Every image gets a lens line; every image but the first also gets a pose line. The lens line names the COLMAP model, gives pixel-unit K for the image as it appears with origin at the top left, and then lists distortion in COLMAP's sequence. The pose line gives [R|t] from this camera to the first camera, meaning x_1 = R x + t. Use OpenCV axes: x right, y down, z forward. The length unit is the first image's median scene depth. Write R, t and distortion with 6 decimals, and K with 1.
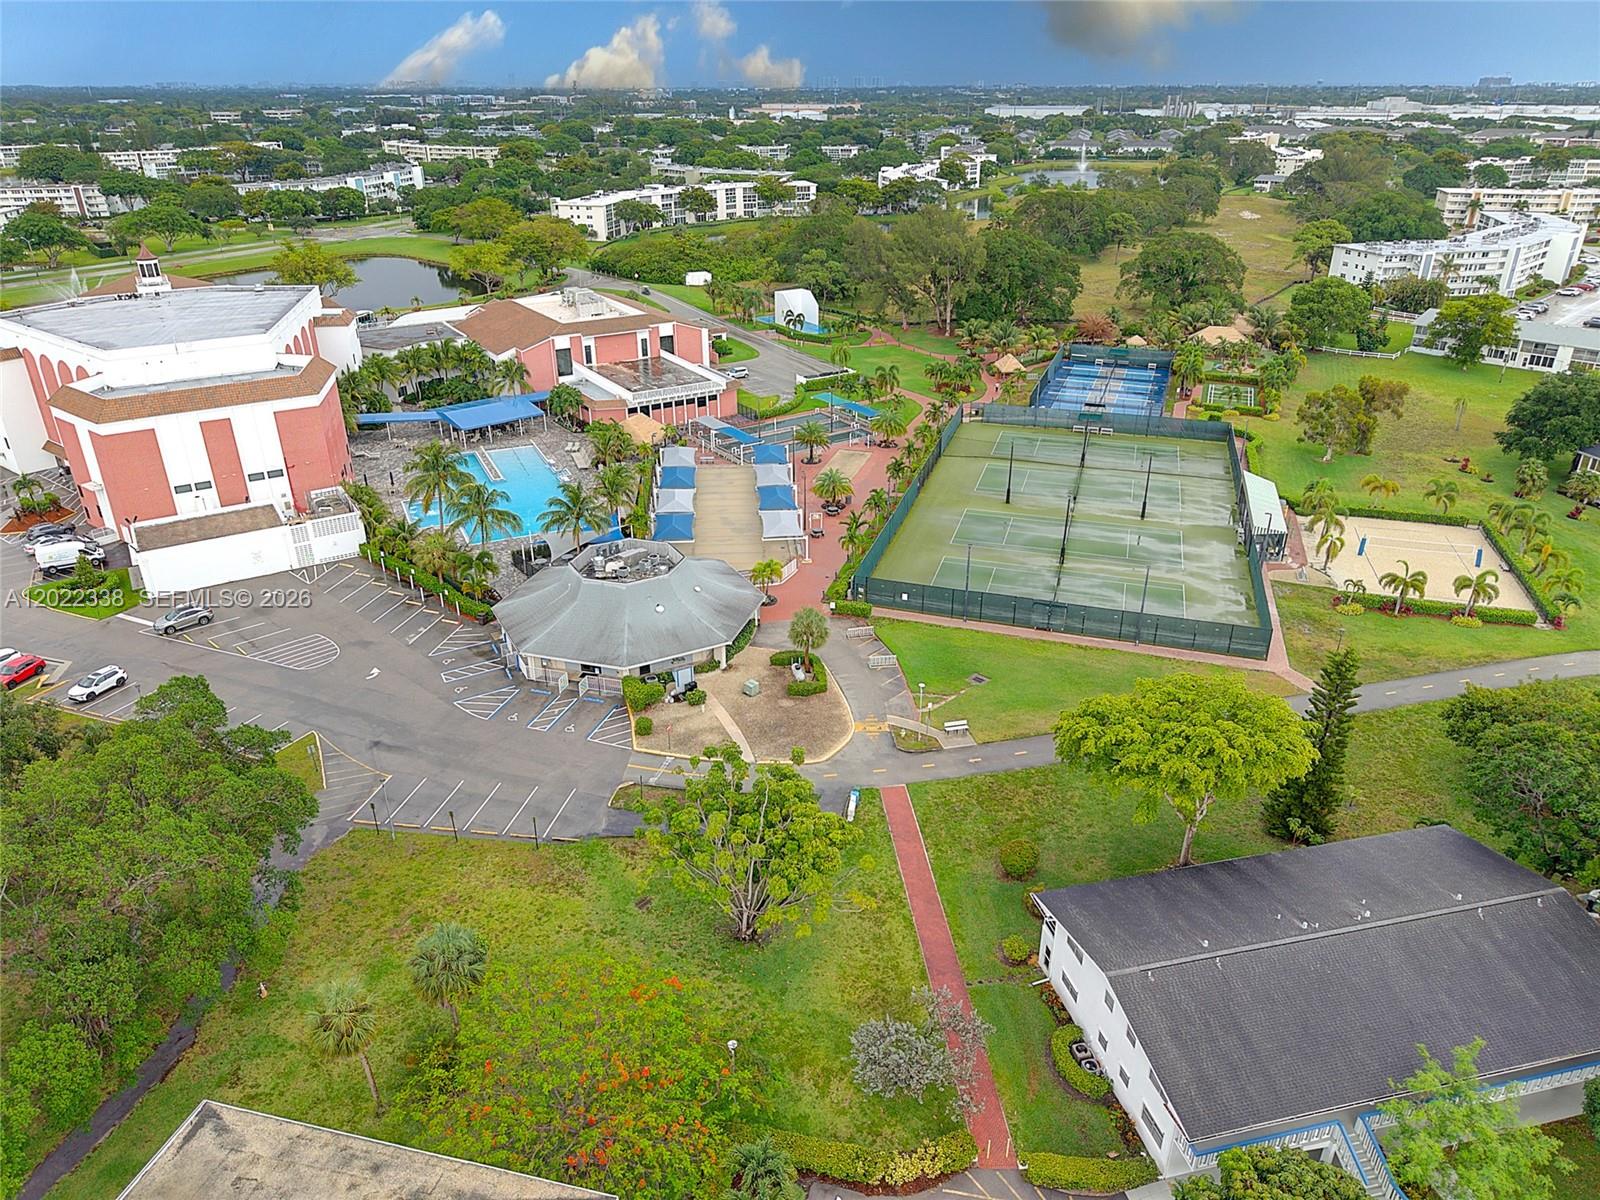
lens RADIAL K [[1074.8, 0, 800.0], [0, 1074.8, 600.0], [0, 0, 1]] dist [0.019134, -0.019076]
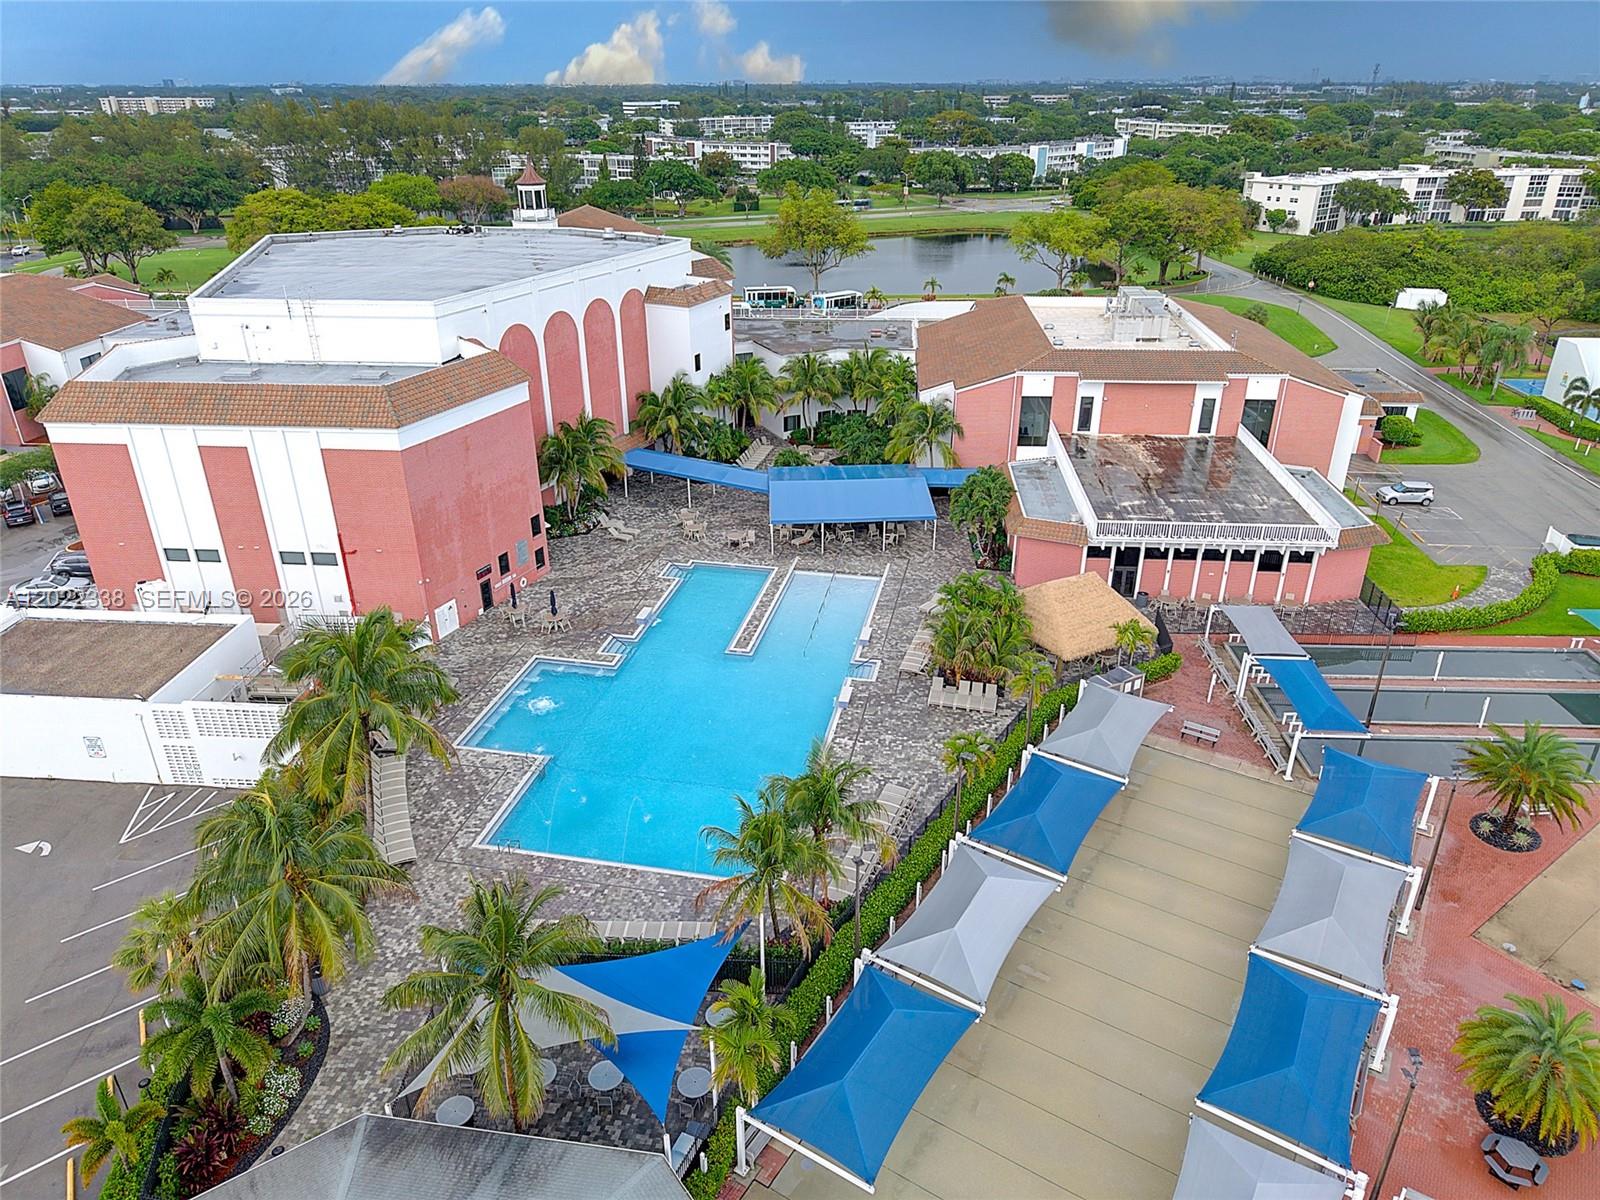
lens RADIAL K [[1074.8, 0, 800.0], [0, 1074.8, 600.0], [0, 0, 1]] dist [0.019134, -0.019076]
pose [[0.799554, 0.260439, -0.541189, -0.001748], [-0.259776, 0.962403, 0.079349, -0.153595], [0.541507, 0.077144, 0.837149, 0.519497]]
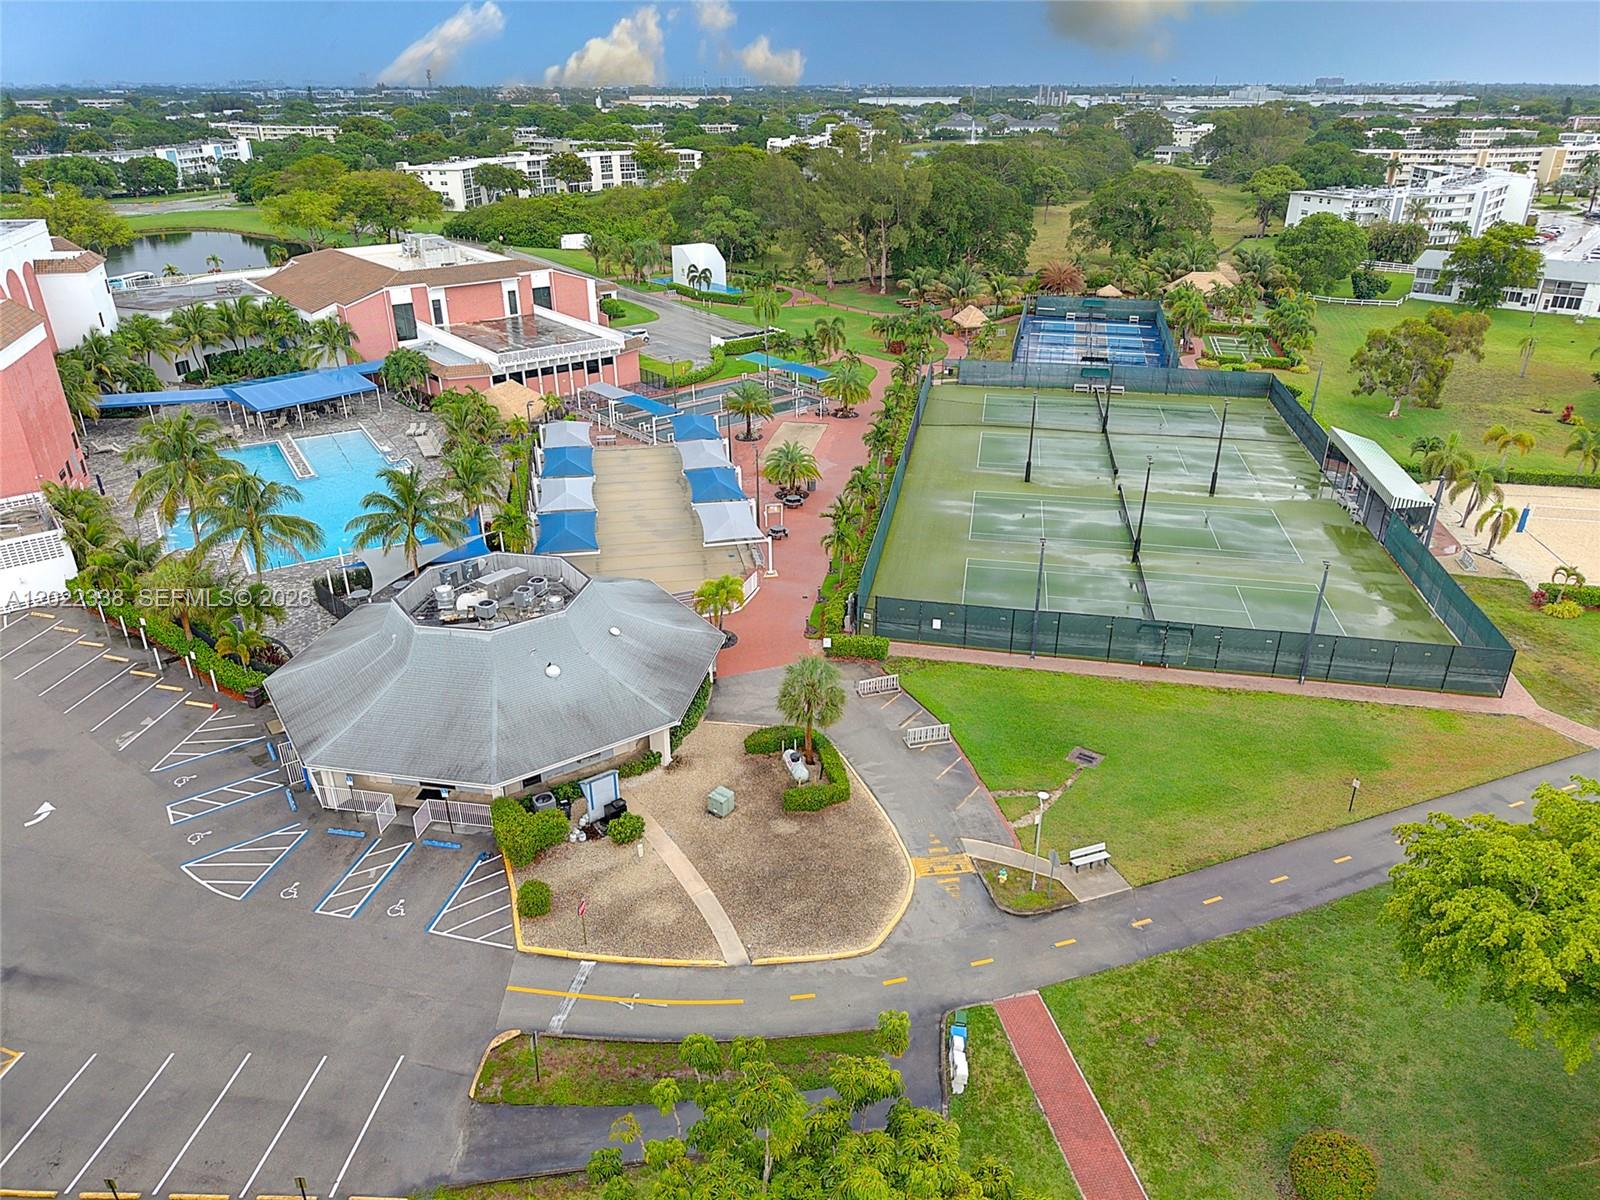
lens RADIAL K [[1077.0, 0, 800.0], [0, 1077.0, 600.0], [0, 0, 1]] dist [0.005252, 0.001480]
pose [[0.993673, -0.048257, 0.101420, -0.031409], [0.048500, 0.998823, 0.000065, -0.013824], [-0.101304, 0.004854, 0.994844, 0.231905]]
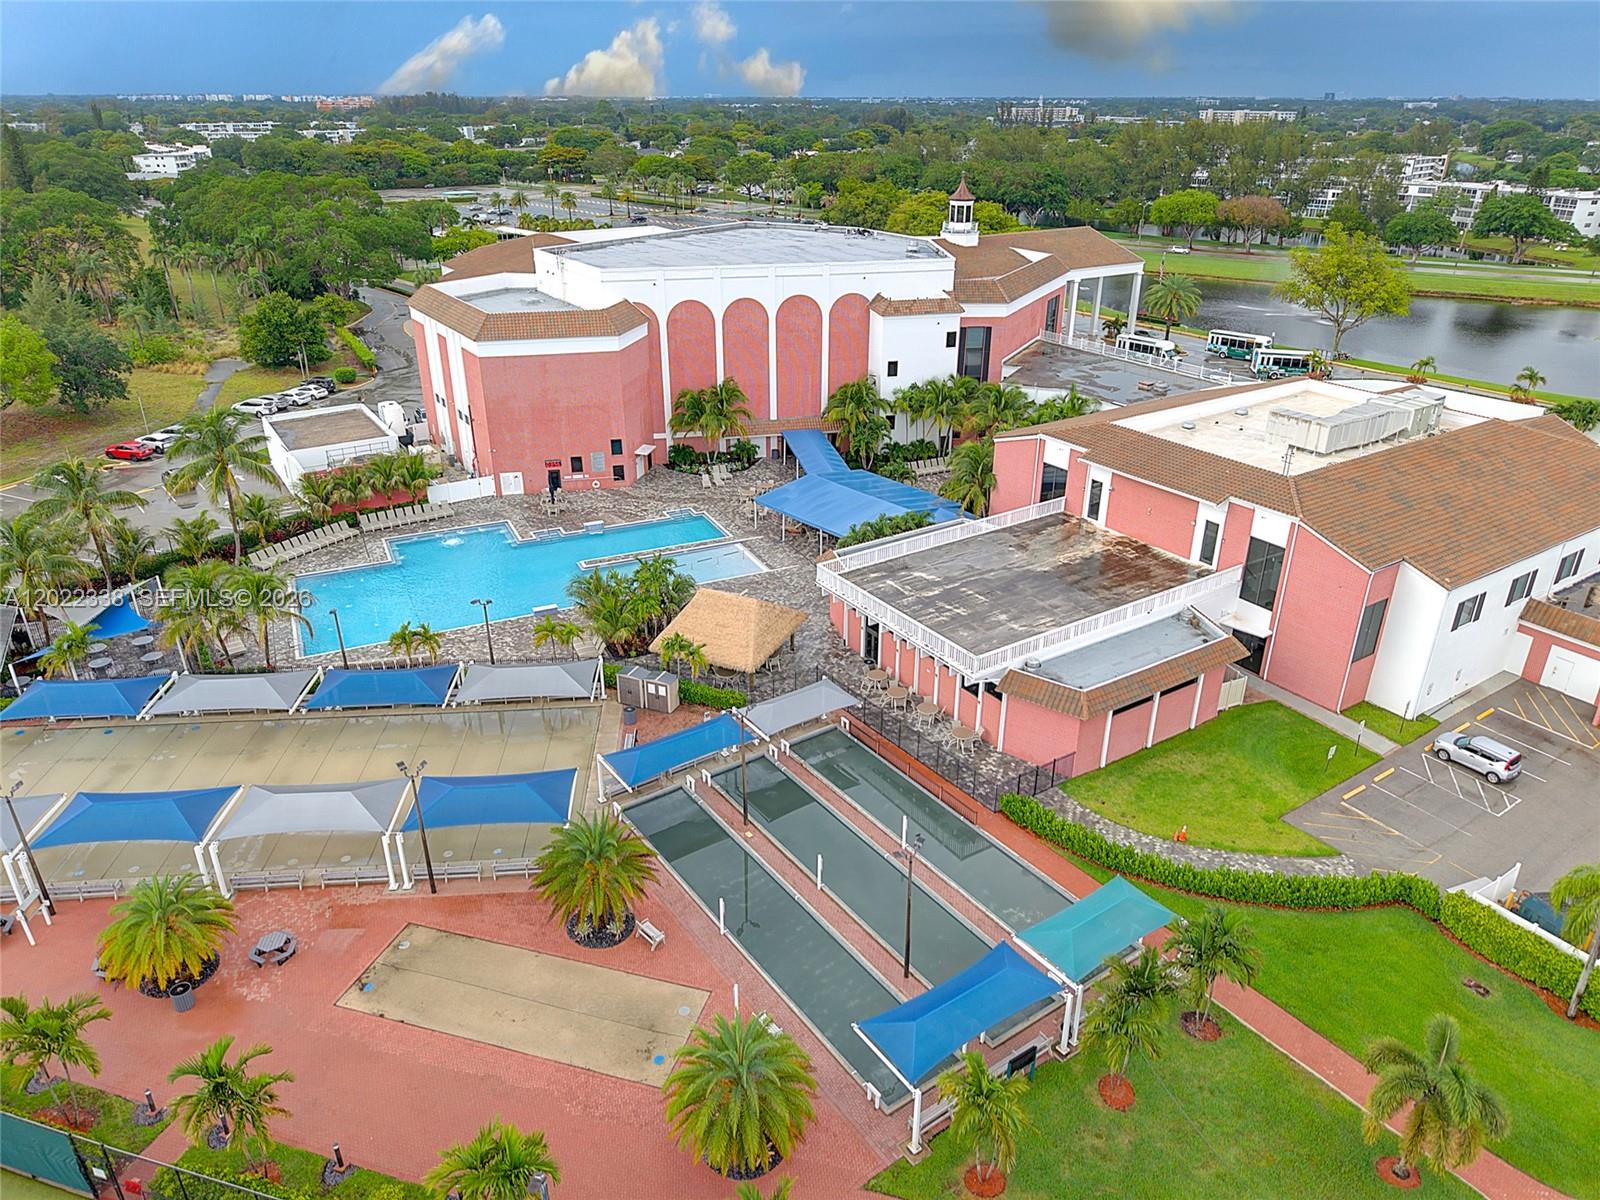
lens RADIAL K [[1074.8, 0, 800.0], [0, 1074.8, 600.0], [0, 0, 1]] dist [0.019134, -0.019076]
pose [[0.010825, 0.427205, -0.904090, 0.239654], [-0.436497, 0.815470, 0.380104, -0.326047], [0.899640, 0.390518, 0.195301, 0.855189]]
